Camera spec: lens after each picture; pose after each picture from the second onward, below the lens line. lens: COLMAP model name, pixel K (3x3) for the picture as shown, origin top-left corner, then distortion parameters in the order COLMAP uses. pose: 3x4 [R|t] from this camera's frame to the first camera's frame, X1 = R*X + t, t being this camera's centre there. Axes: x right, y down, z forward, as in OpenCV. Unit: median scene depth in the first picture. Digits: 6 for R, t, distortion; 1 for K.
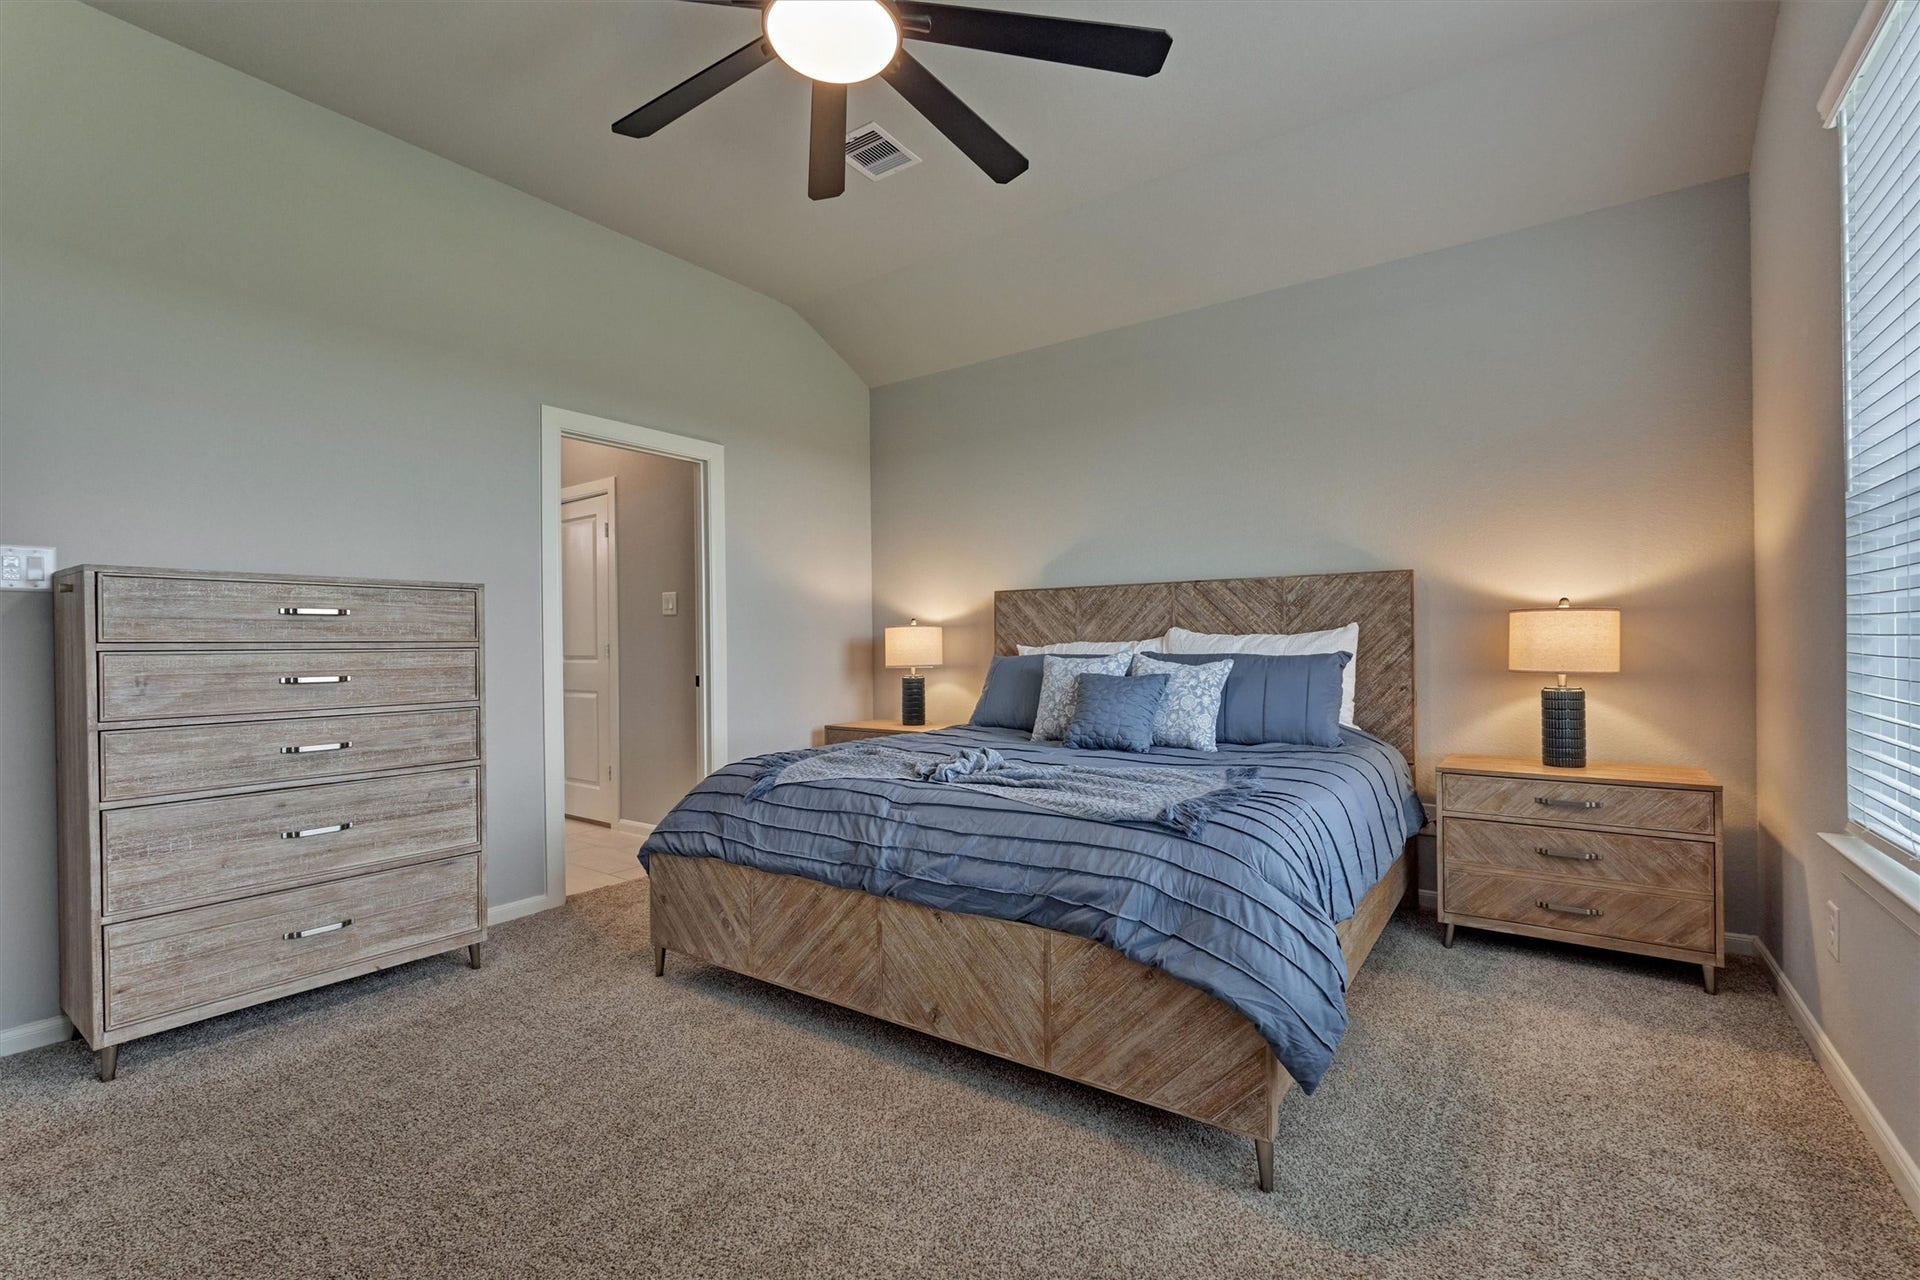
lens RADIAL K [[856.3, 0, 948.3], [0, 856.3, 643.1], [0, 0, 1]] dist [-0.007982, 0.000954]
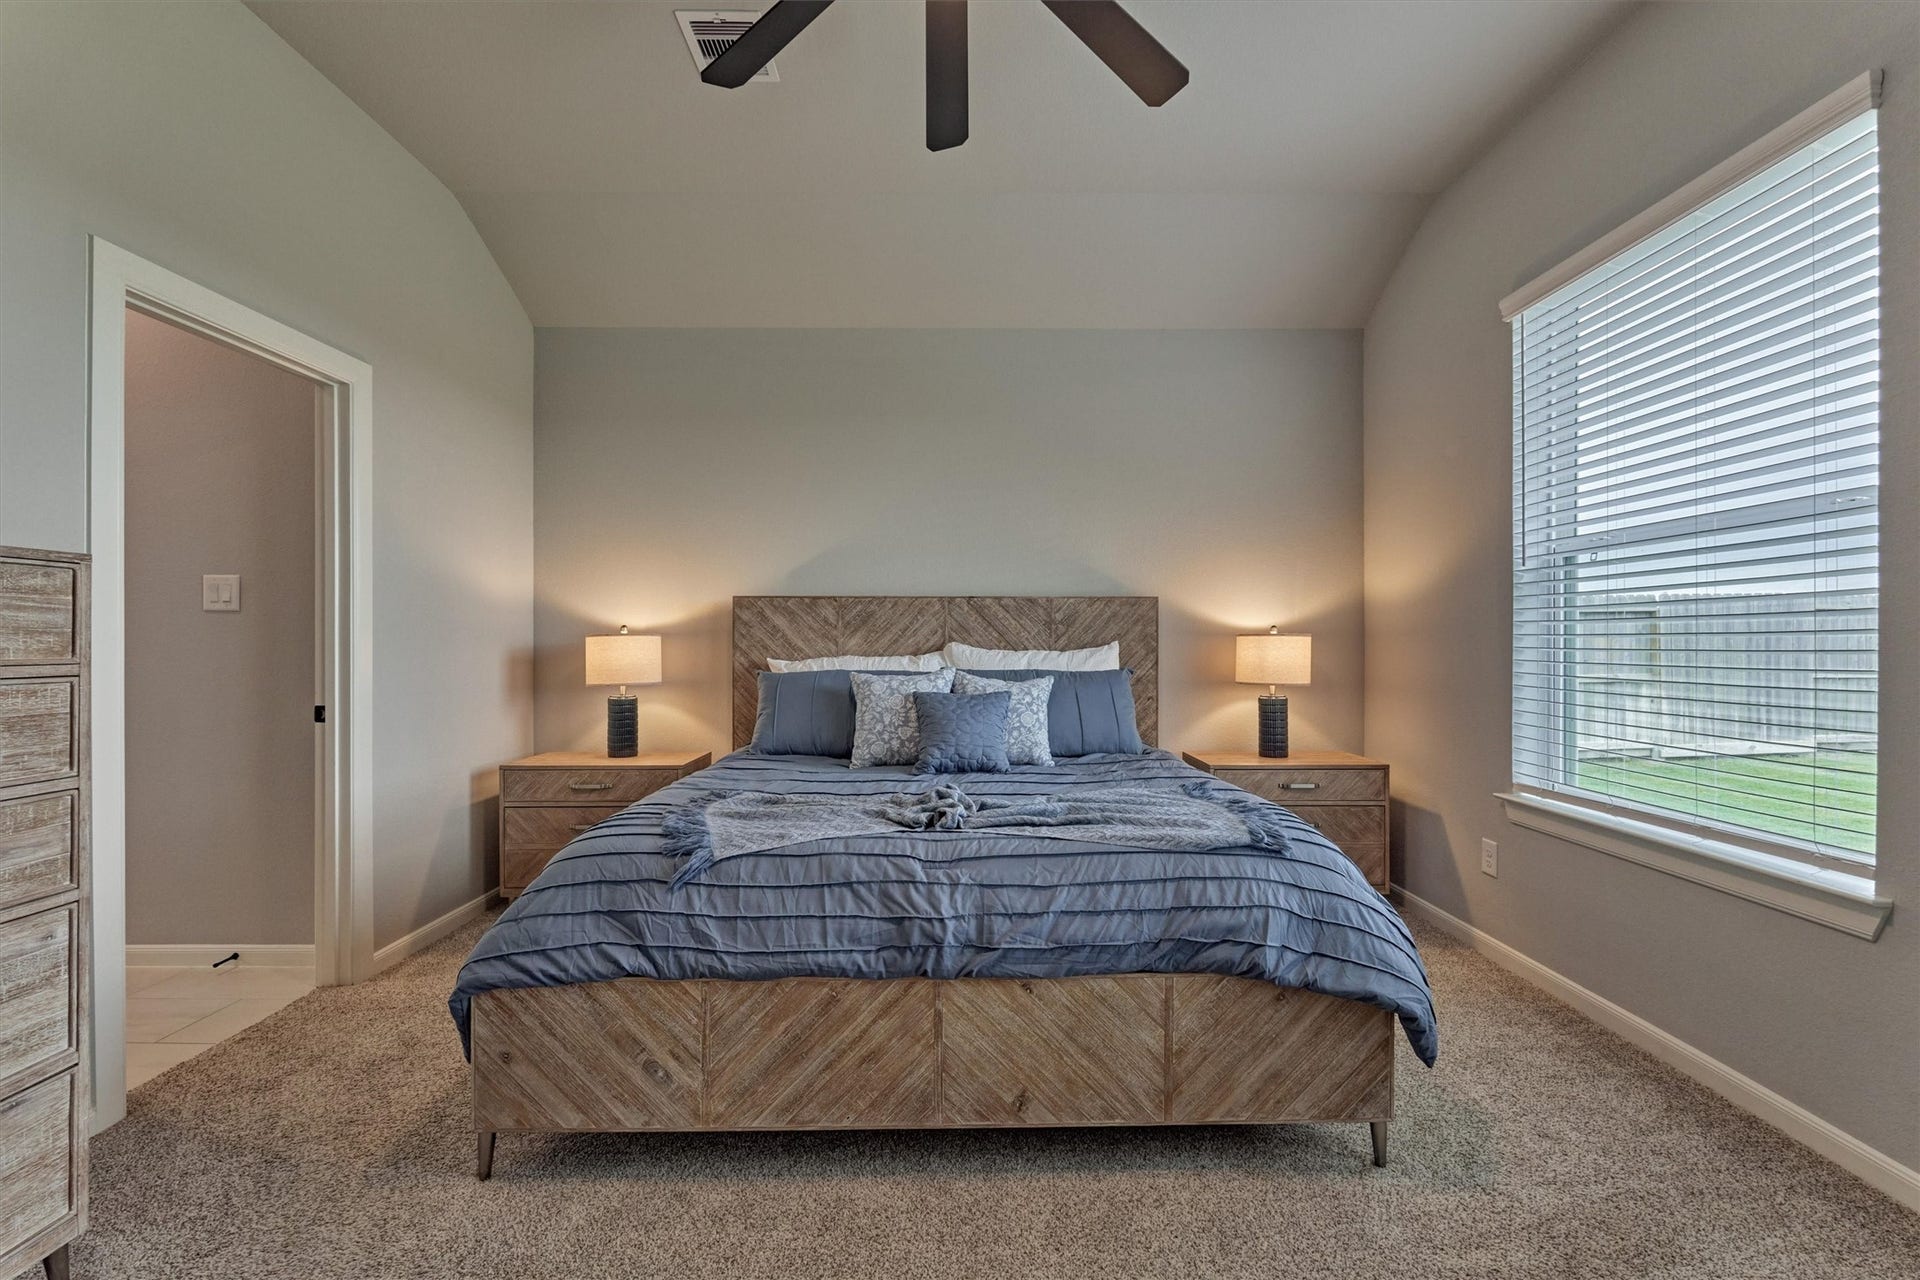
lens RADIAL K [[856.3, 0, 950.1], [0, 856.3, 641.7], [0, 0, 1]] dist [-0.007982, 0.000954]
pose [[0.798392, 0.010489, 0.602047, -0.446016], [-0.008822, 0.999945, -0.005722, -0.017518], [-0.602073, -0.000743, 0.798440, 0.267885]]
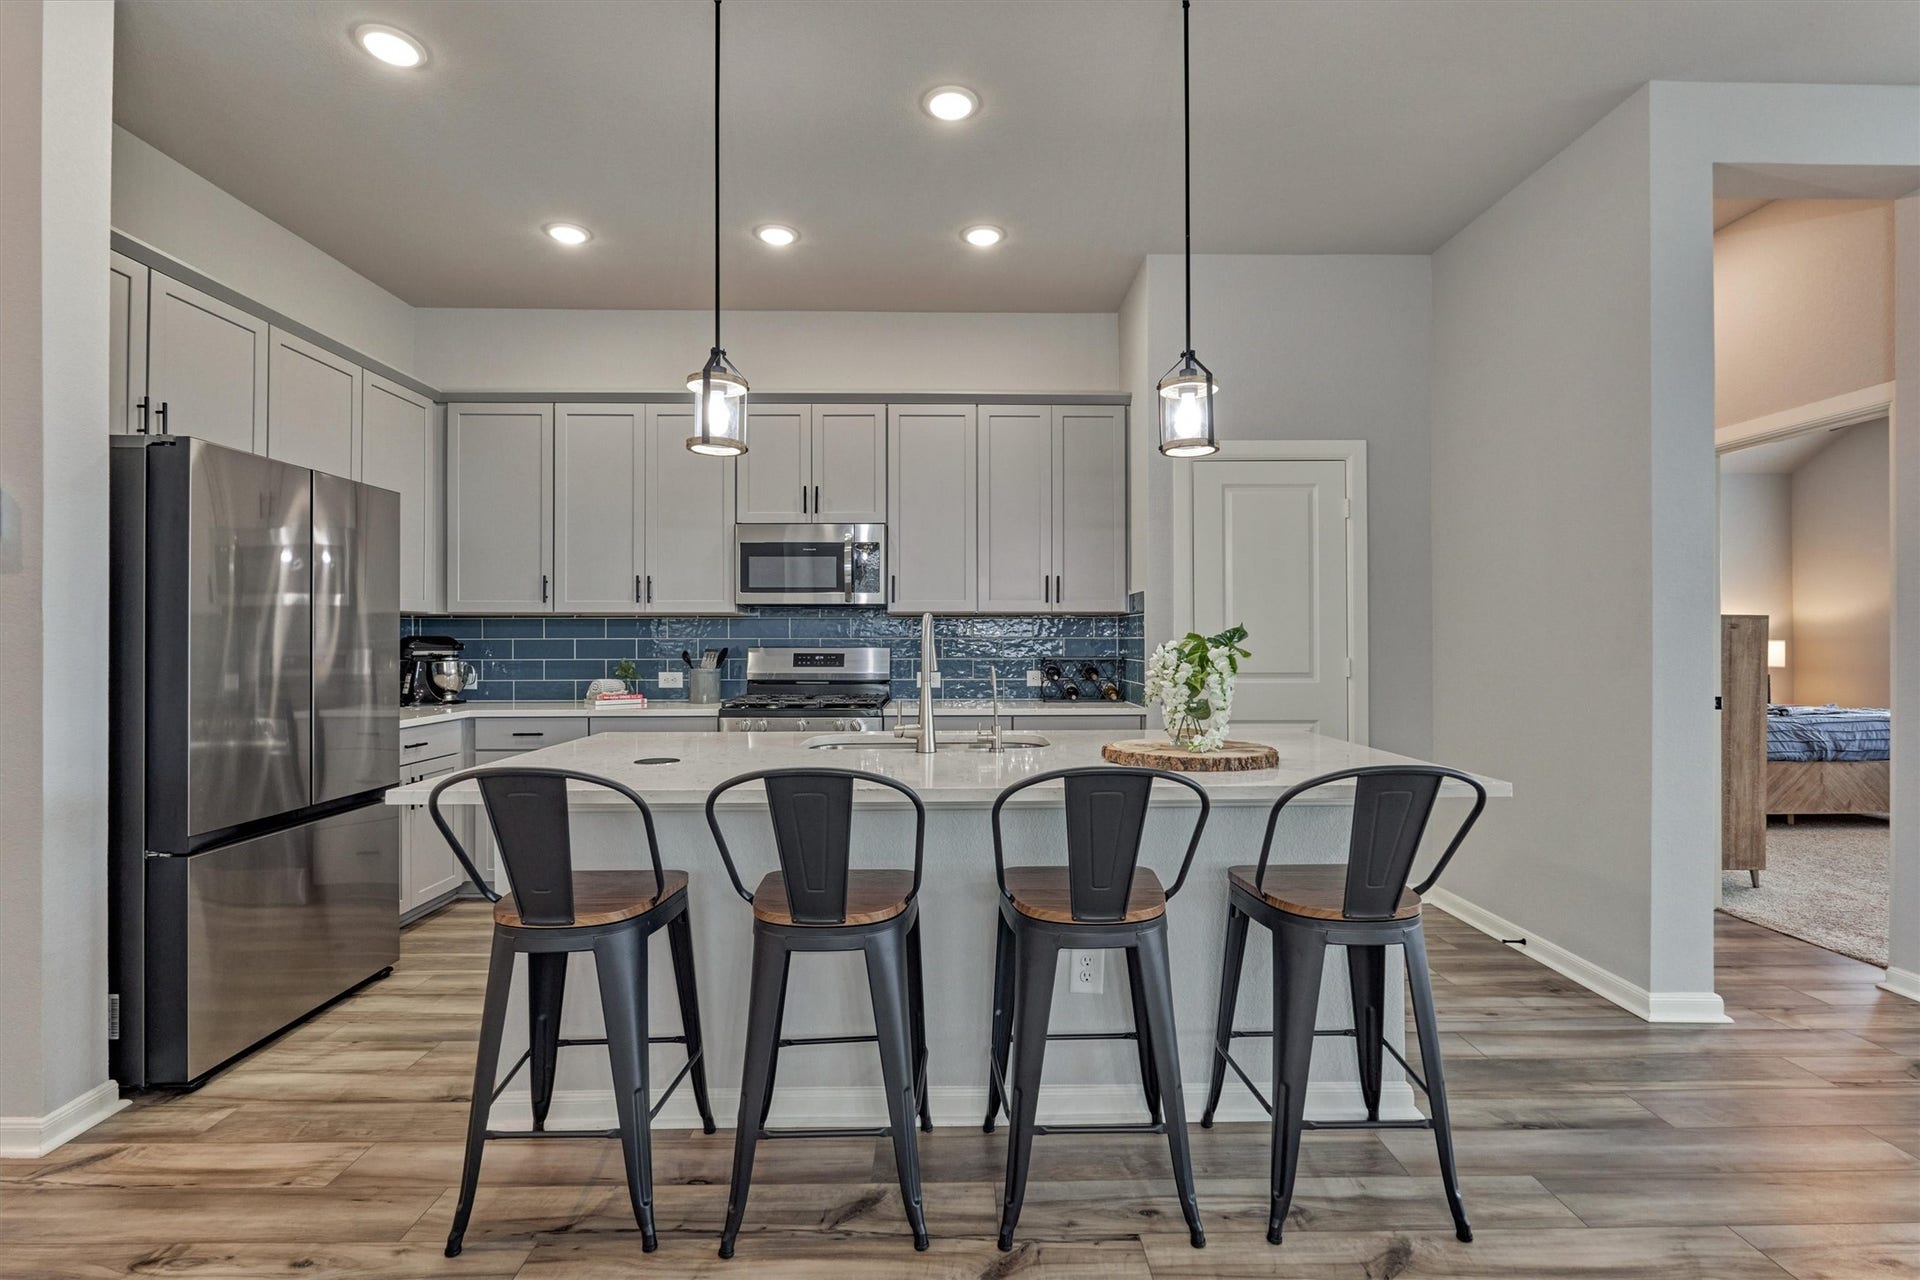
lens RADIAL K [[856.3, 0, 971.0], [0, 856.3, 645.3], [0, 0, 1]] dist [-0.007982, 0.000954]
pose [[0.800533, 0.009466, 0.599213, -2.689472], [-0.004784, 0.999944, -0.009405, 0.001164], [-0.599269, 0.004662, 0.800534, 0.408461]]
